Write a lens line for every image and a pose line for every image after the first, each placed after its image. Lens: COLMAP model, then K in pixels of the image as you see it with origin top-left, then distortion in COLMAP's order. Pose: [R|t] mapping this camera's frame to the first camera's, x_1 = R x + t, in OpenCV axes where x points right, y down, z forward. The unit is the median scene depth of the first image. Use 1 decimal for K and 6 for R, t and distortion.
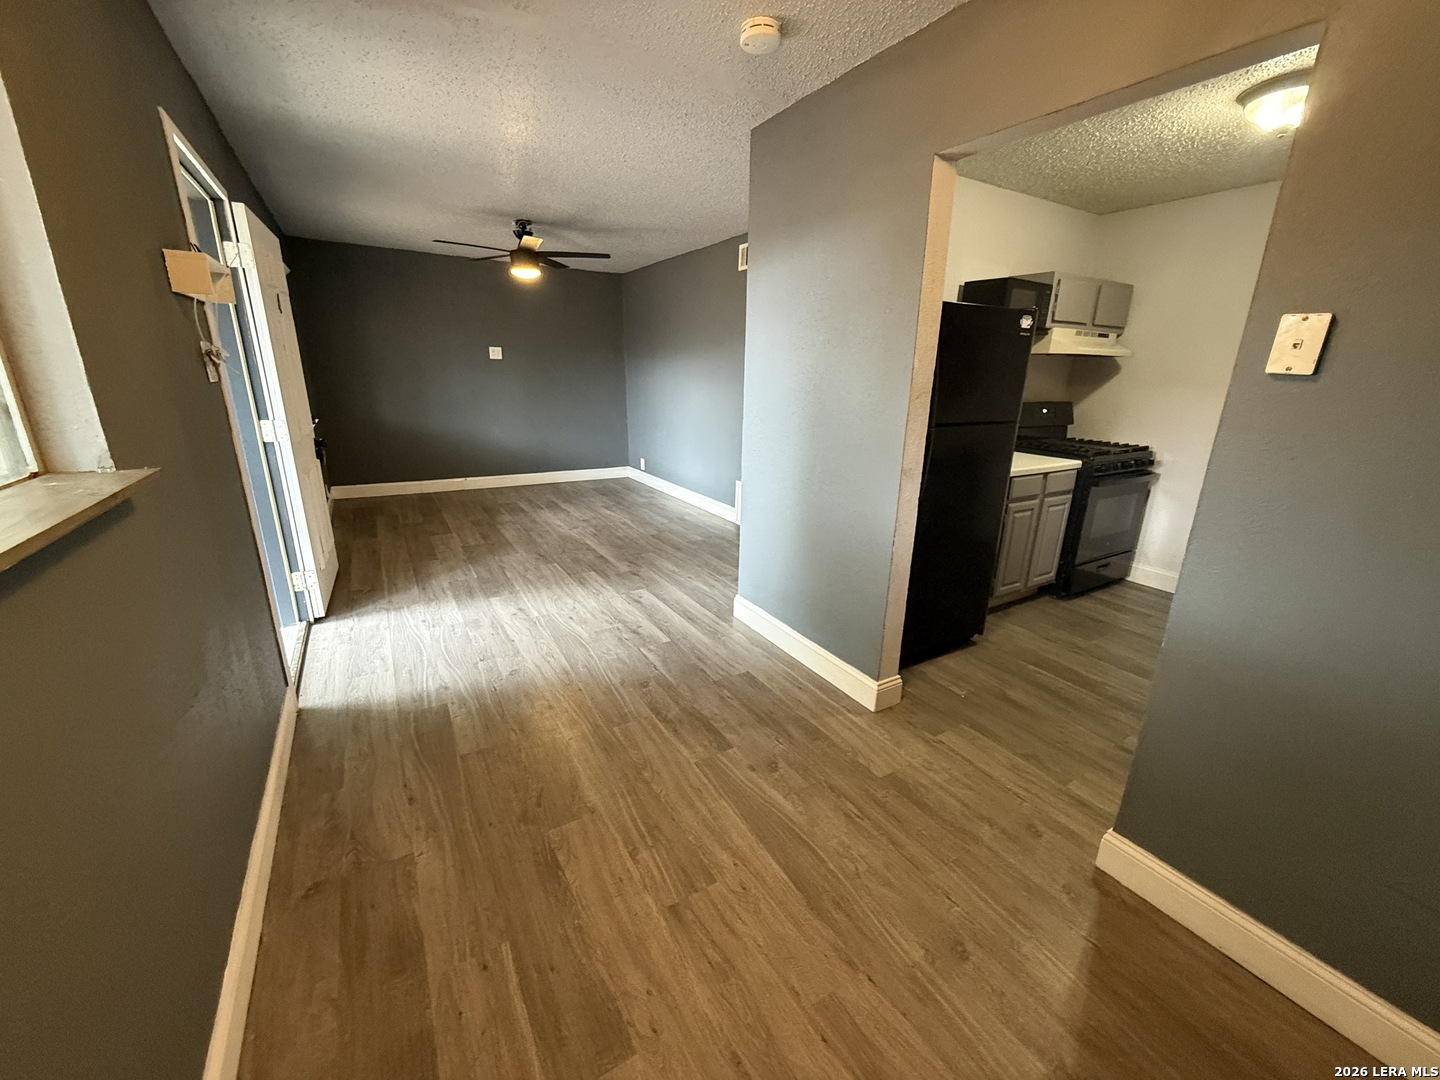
lens RADIAL K [[577.5, 0, 726.4], [0, 577.5, 541.2], [0, 0, 1]] dist [-0.002827, -0.000293]
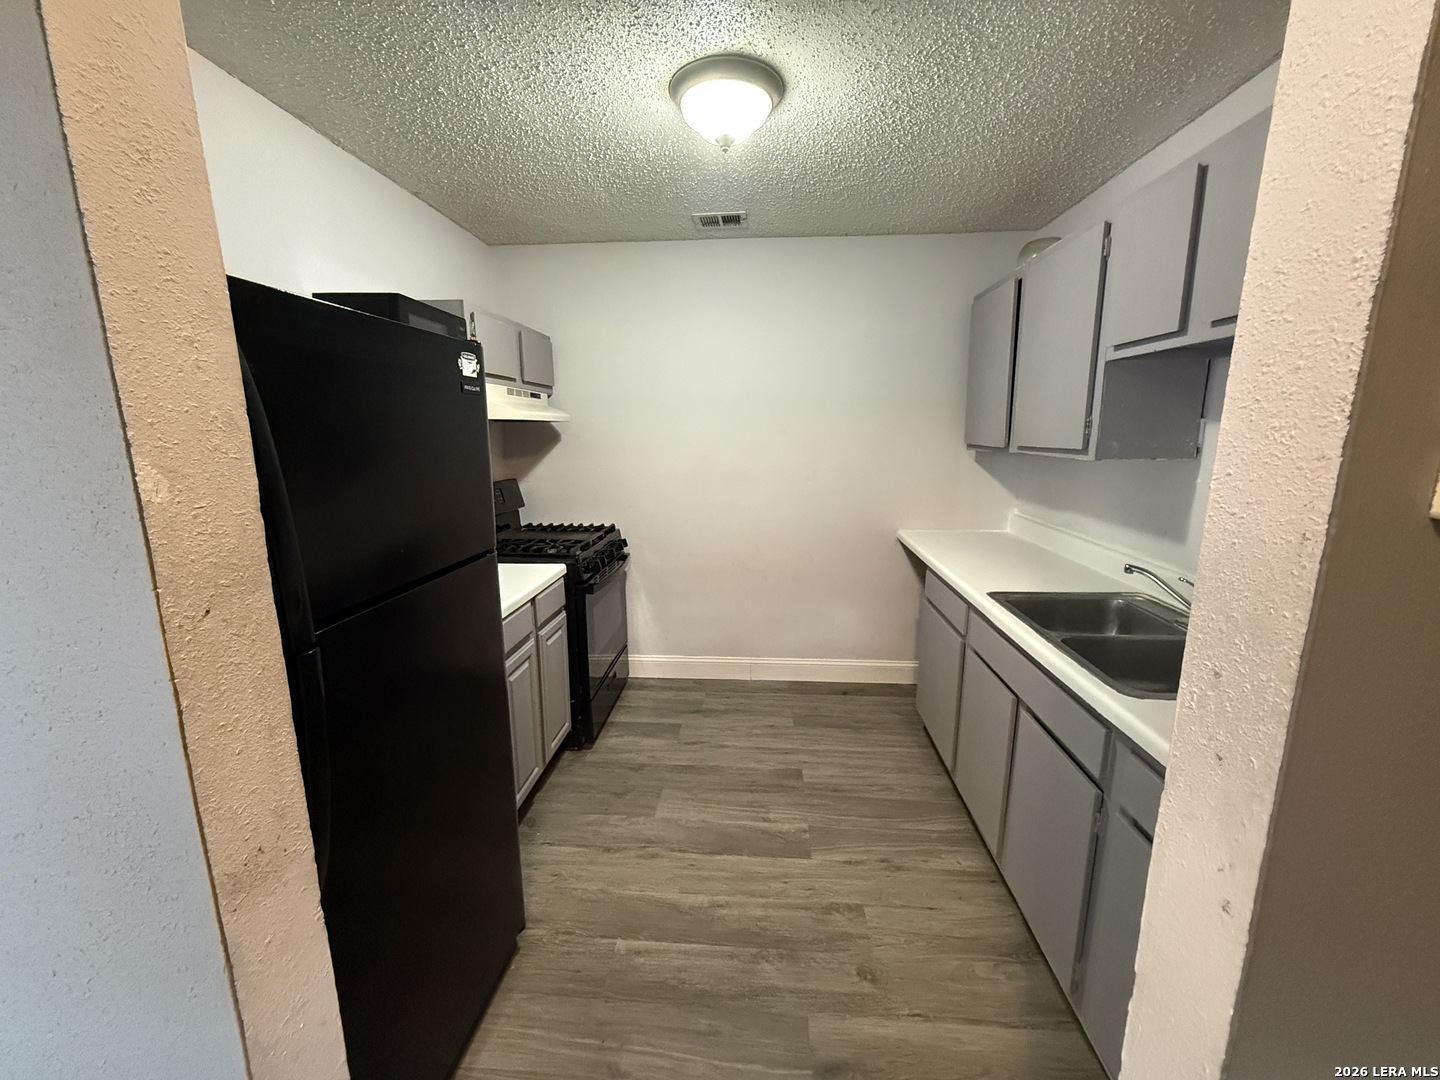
lens RADIAL K [[577.5, 0, 725.2], [0, 577.5, 539.3], [0, 0, 1]] dist [-0.002827, -0.000293]
pose [[0.576975, -0.176048, 0.797563, 0.150787], [0.251972, 0.967231, 0.031217, -0.132664], [-0.776923, 0.182952, 0.602428, 0.377683]]
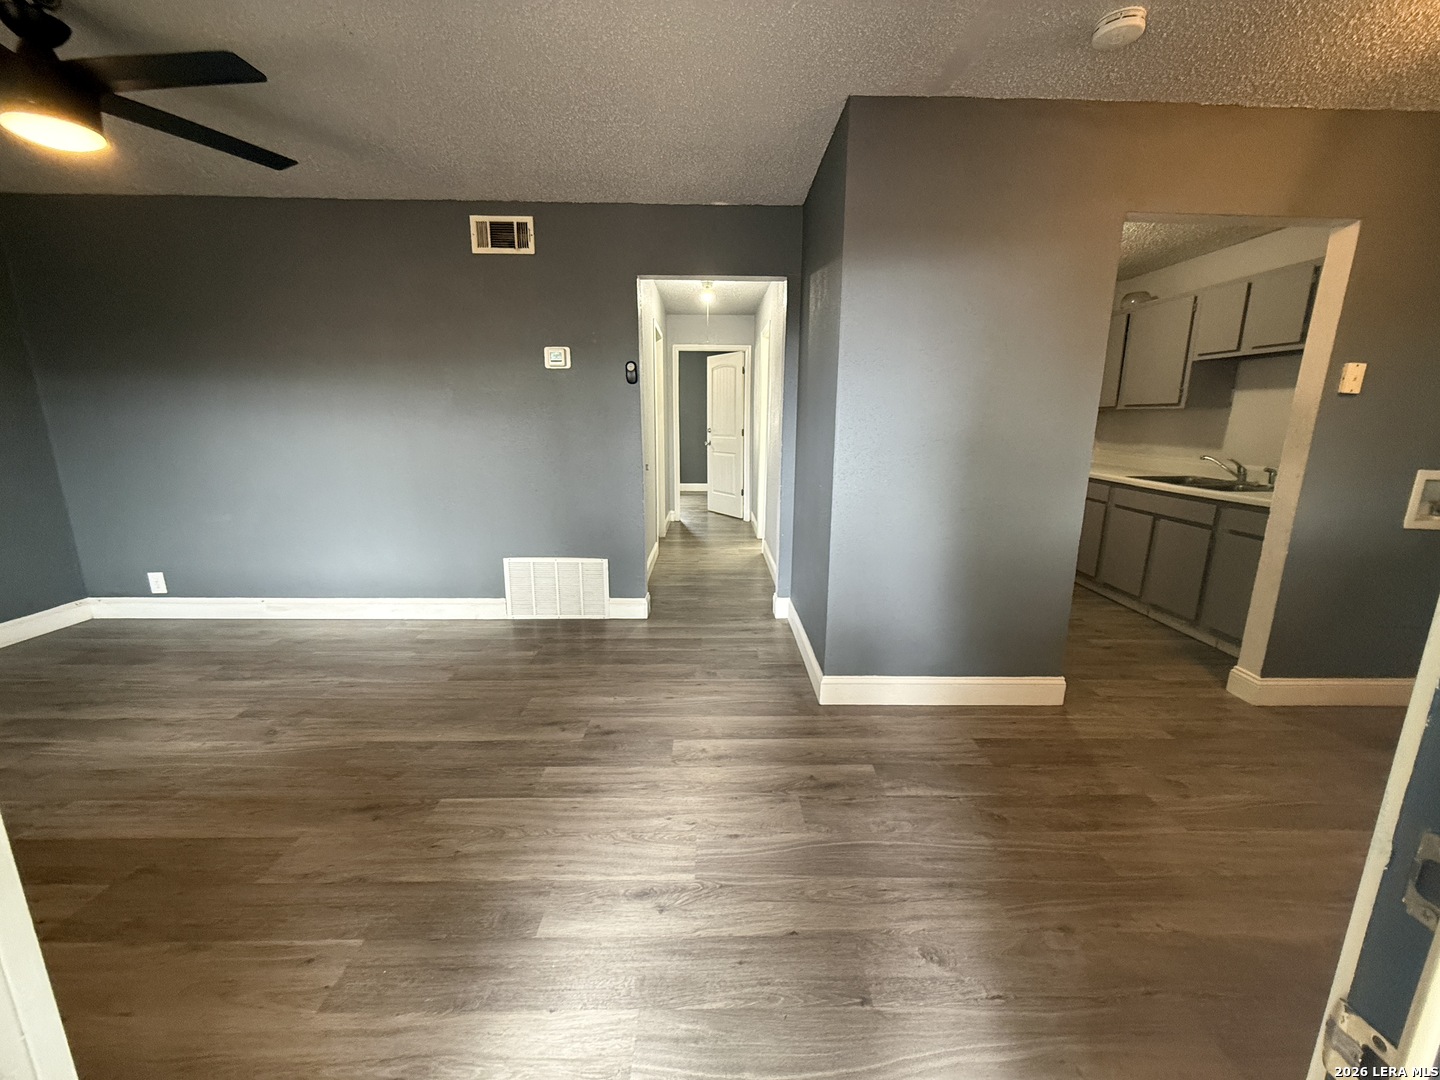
lens RADIAL K [[577.5, 0, 725.2], [0, 577.5, 538.5], [0, 0, 1]] dist [-0.002827, -0.000293]
pose [[0.500076, -0.195204, 0.843694, -0.602173], [0.250128, 0.965297, 0.075083, -0.161227], [-0.829072, 0.173485, 0.531548, 0.593212]]
